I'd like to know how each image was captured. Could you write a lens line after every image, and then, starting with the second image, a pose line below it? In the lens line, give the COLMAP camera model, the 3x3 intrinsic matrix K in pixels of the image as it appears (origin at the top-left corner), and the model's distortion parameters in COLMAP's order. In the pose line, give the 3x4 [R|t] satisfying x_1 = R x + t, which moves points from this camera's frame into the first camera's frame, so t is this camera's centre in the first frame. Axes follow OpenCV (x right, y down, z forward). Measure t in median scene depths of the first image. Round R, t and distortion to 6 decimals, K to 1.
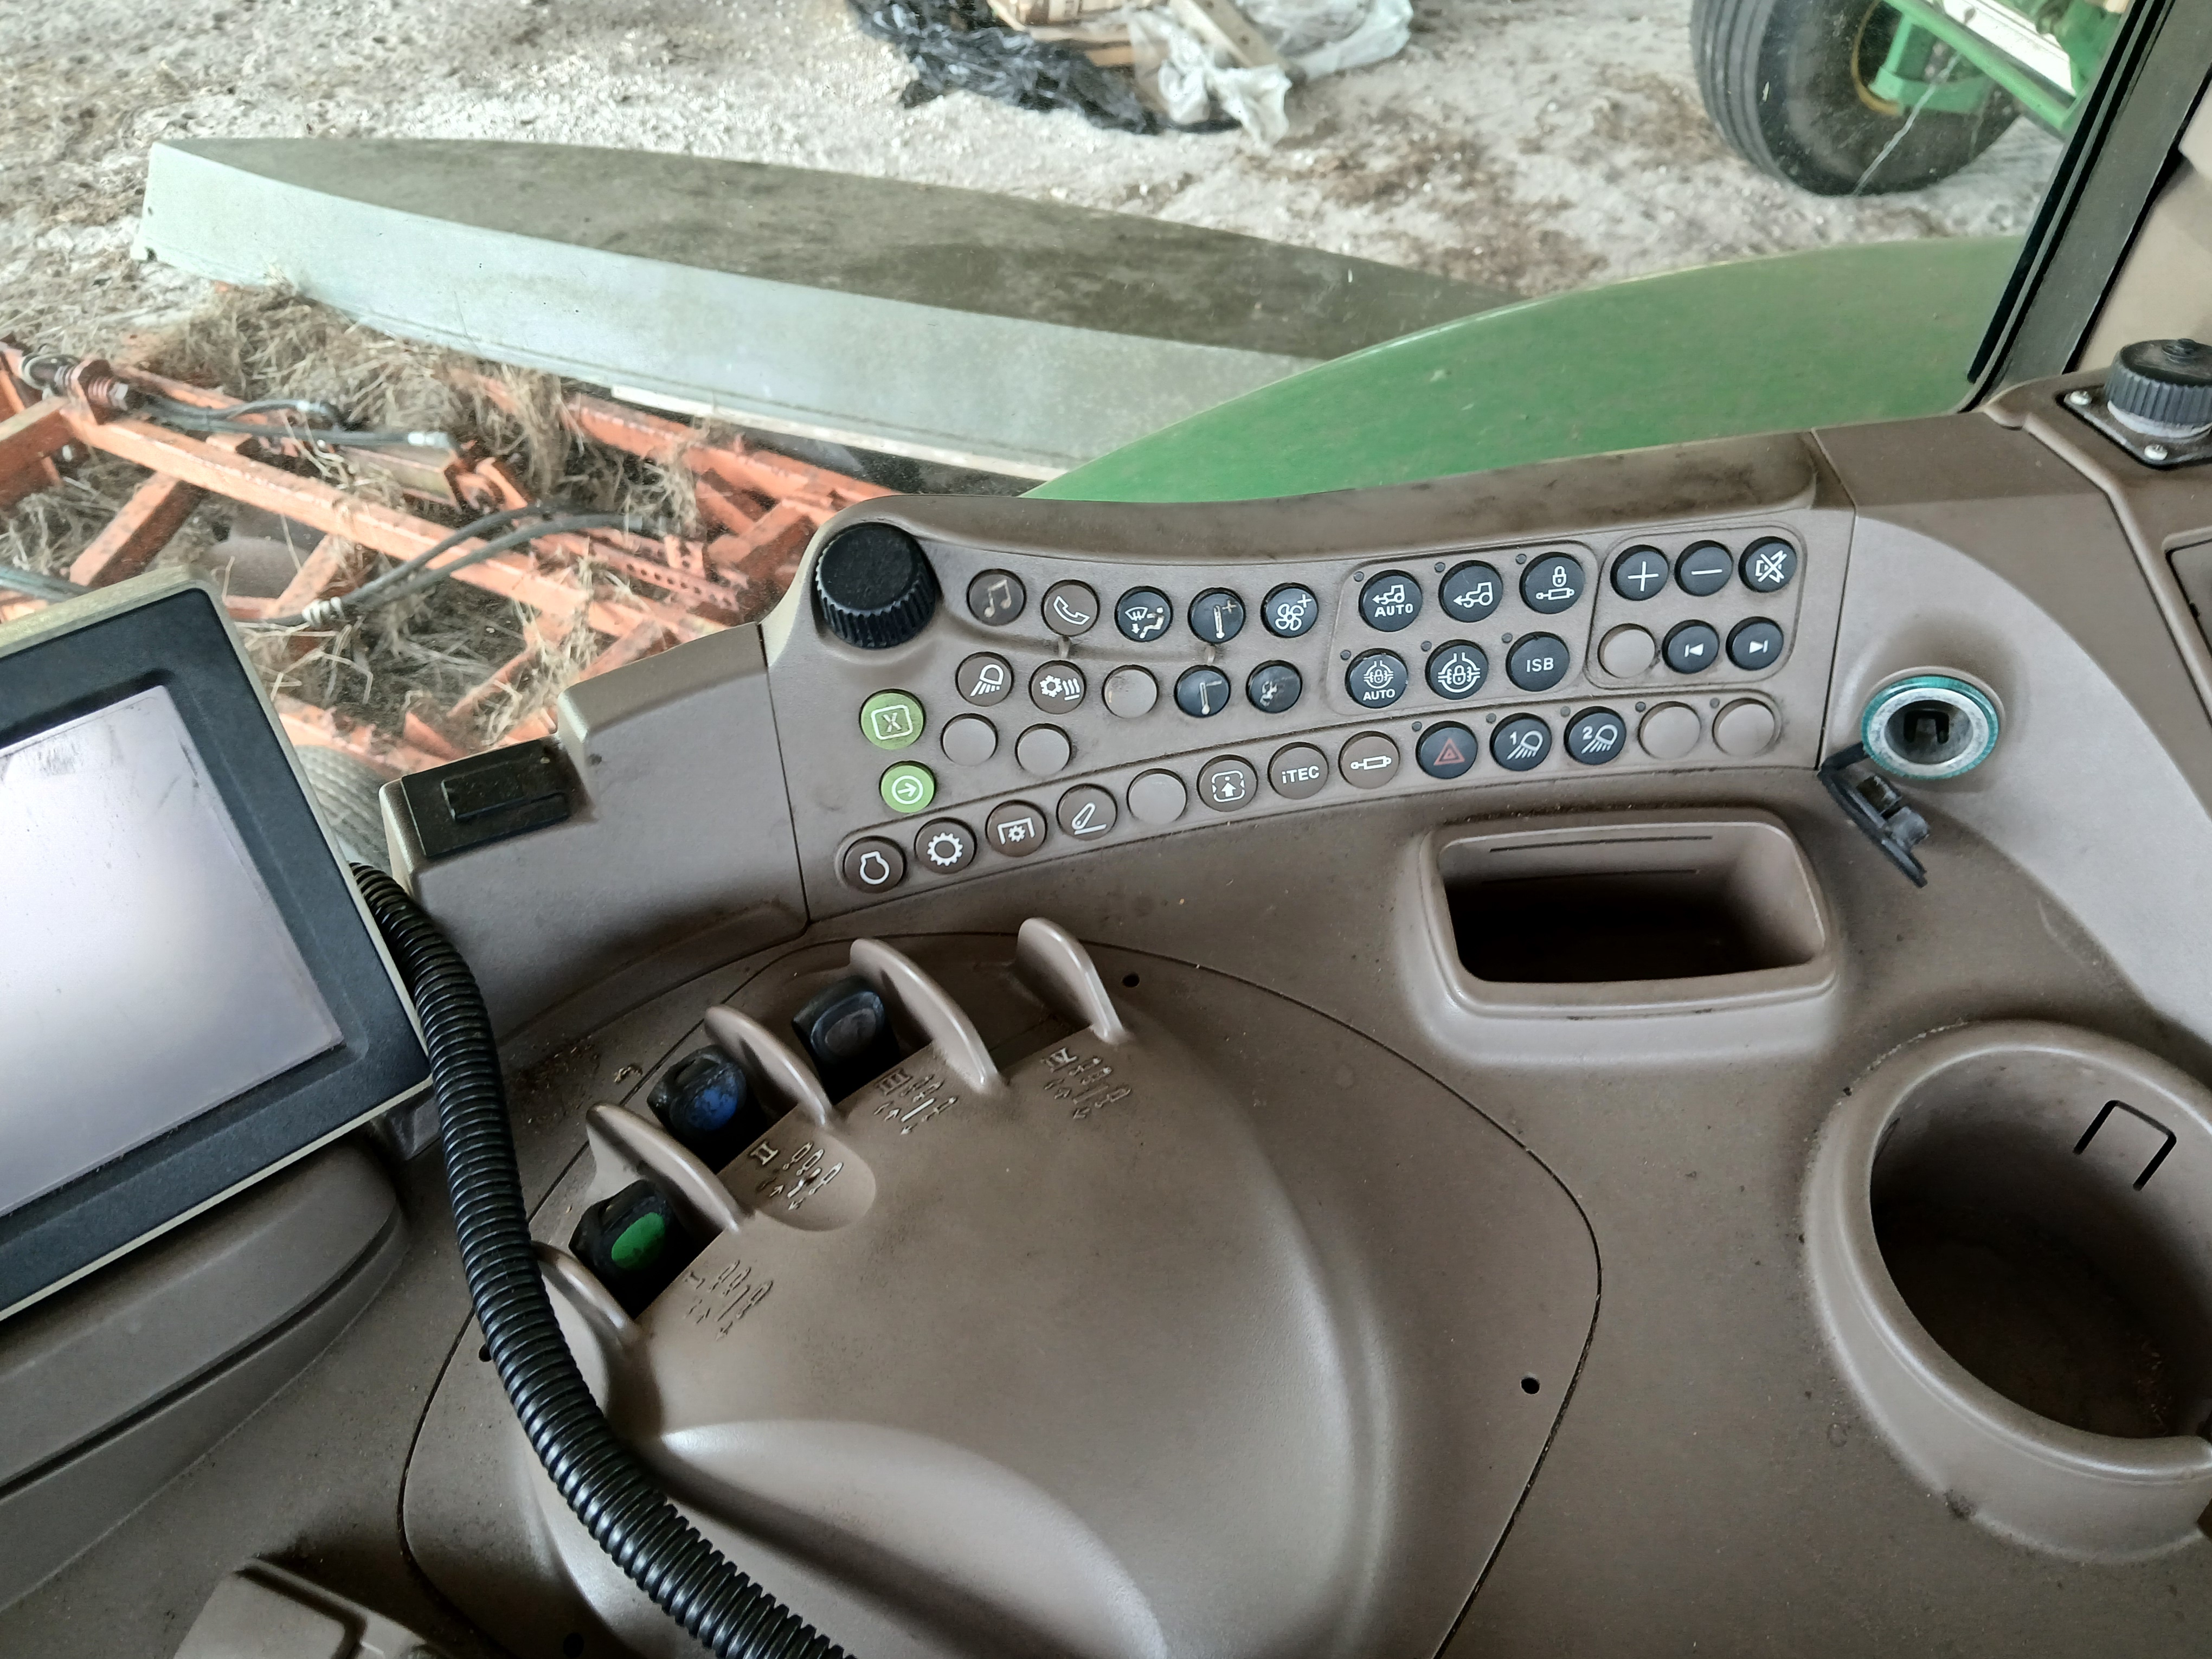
lens RADIAL K [[1837.1, 0, 1106.0], [0, 1837.1, 829.5], [0, 0, 1]] dist [0.107162, -0.177720]
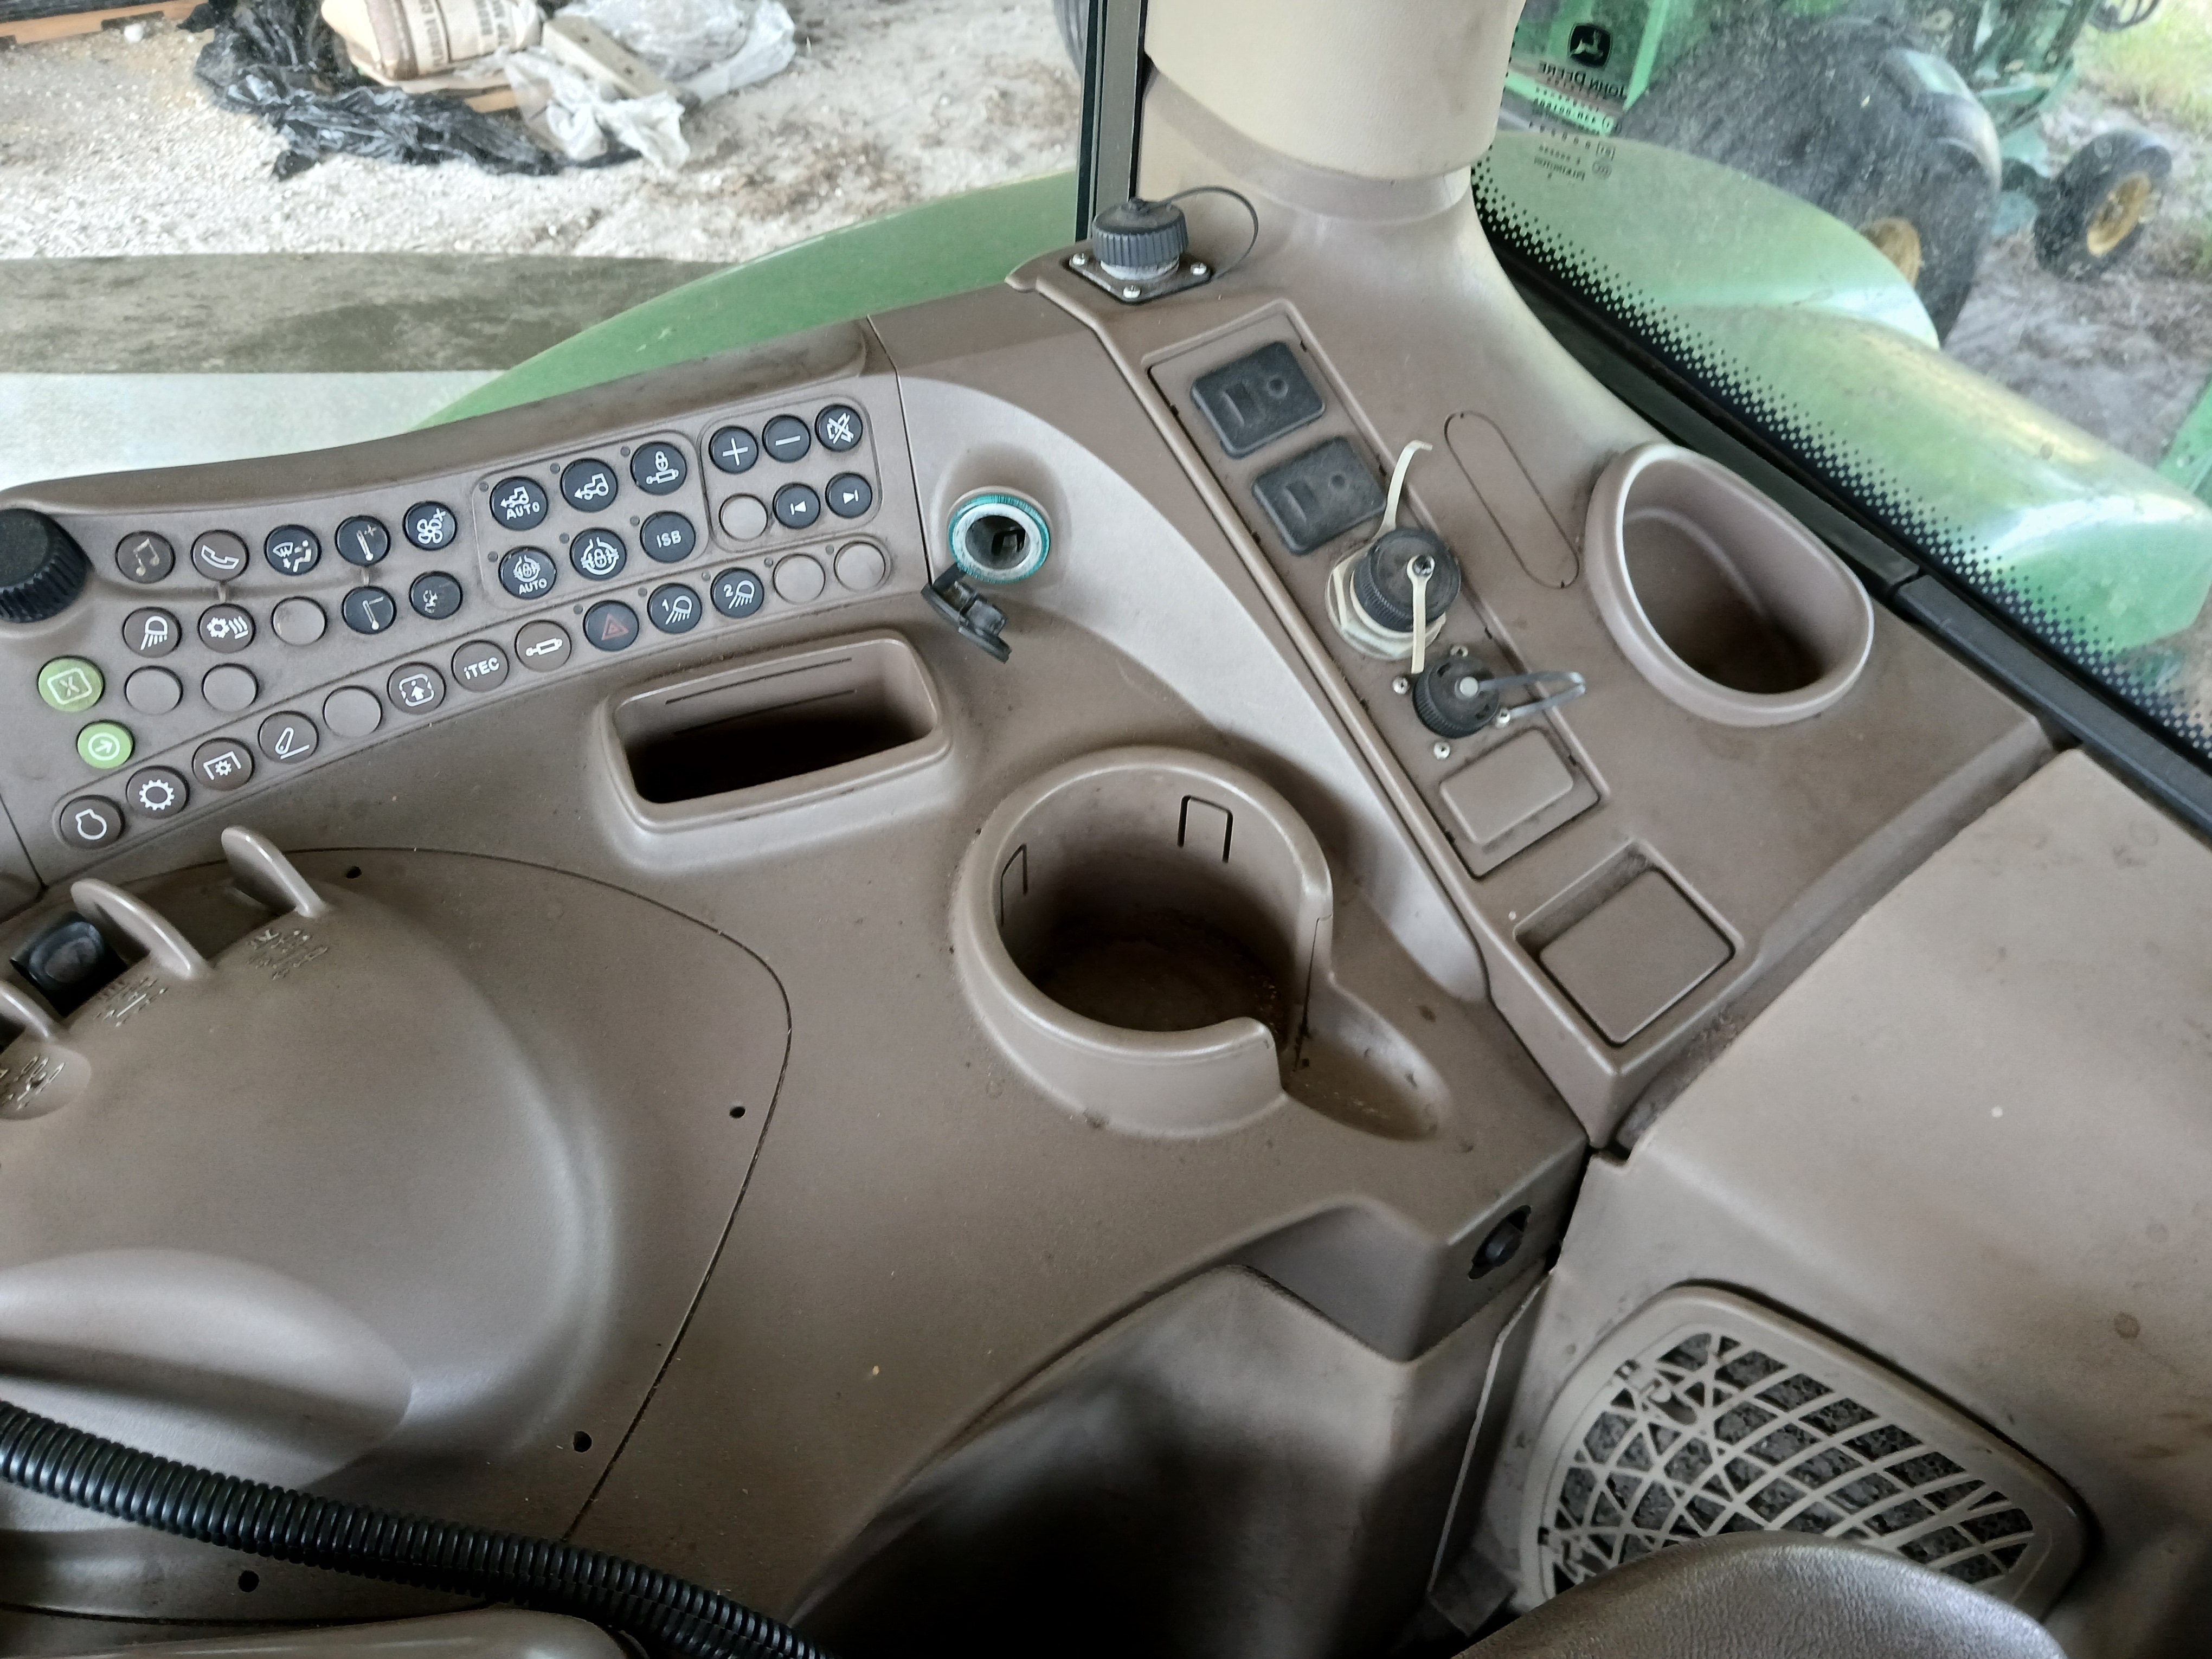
lens RADIAL K [[1837.1, 0, 1106.0], [0, 1837.1, 829.5], [0, 0, 1]] dist [0.107162, -0.177720]
pose [[0.952949, -0.207294, 0.221172, 0.195331], [0.208791, 0.977815, 0.016856, 0.126663], [-0.219759, 0.030116, 0.975089, -0.200624]]
